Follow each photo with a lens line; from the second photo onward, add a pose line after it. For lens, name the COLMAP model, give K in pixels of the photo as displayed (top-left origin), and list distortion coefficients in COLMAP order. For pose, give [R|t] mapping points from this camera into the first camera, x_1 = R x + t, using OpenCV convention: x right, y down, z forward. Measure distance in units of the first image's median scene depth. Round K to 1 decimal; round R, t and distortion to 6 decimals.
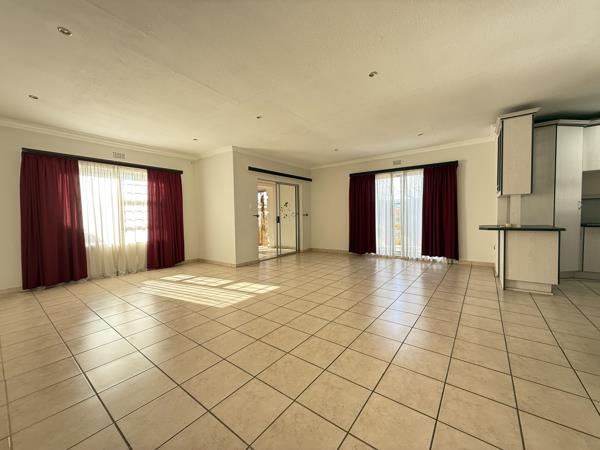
lens RADIAL K [[240.8, 0, 297.9], [0, 240.8, 225.6], [0, 0, 1]] dist [0.000672, 0.000140]
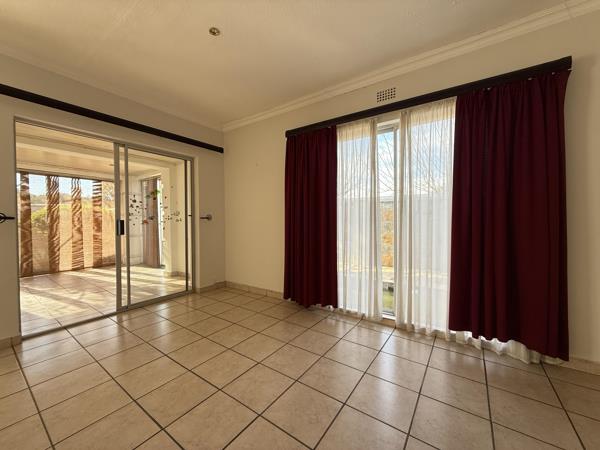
lens RADIAL K [[240.1, 0, 300.0], [0, 240.1, 225.0], [0, 0, 1]] dist [-0.009805, 0.000078]
pose [[0.996387, 0.012659, 0.083986, 0.213217], [-0.011232, 0.999785, -0.017442, -0.025639], [-0.084189, 0.016435, 0.996314, 0.557695]]
